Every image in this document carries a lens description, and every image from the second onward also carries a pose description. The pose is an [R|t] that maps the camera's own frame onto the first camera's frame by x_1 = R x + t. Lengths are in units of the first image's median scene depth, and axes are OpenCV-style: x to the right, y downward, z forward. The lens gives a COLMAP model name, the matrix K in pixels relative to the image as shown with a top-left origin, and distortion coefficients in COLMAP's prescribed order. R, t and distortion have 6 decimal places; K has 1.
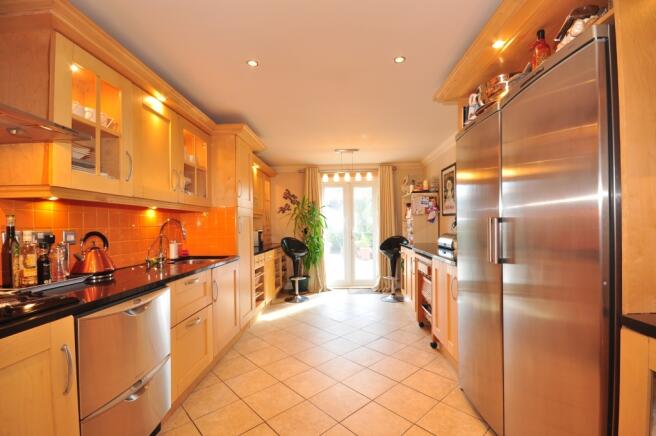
lens RADIAL K [[287.7, 0, 326.4], [0, 287.7, 222.9], [0, 0, 1]] dist [0.000911, -0.005783]
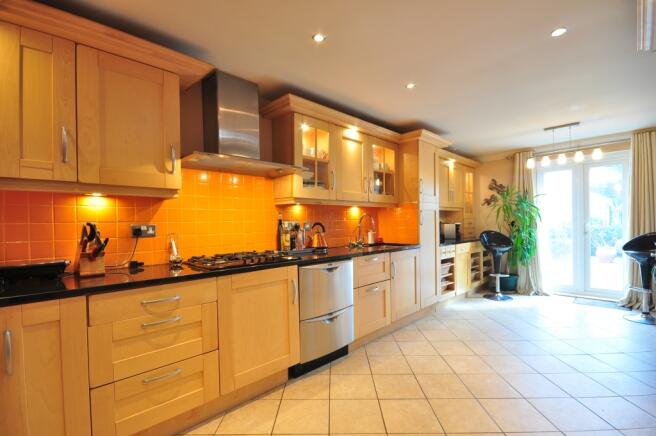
lens RADIAL K [[298.9, 0, 329.3], [0, 298.9, 219.5], [0, 0, 1]] dist [0.004843, -0.001019]
pose [[0.726495, -0.003595, -0.687162, 0.240411], [0.010859, 0.999922, 0.006249, 0.001814], [0.687086, -0.012002, 0.726477, -0.111718]]
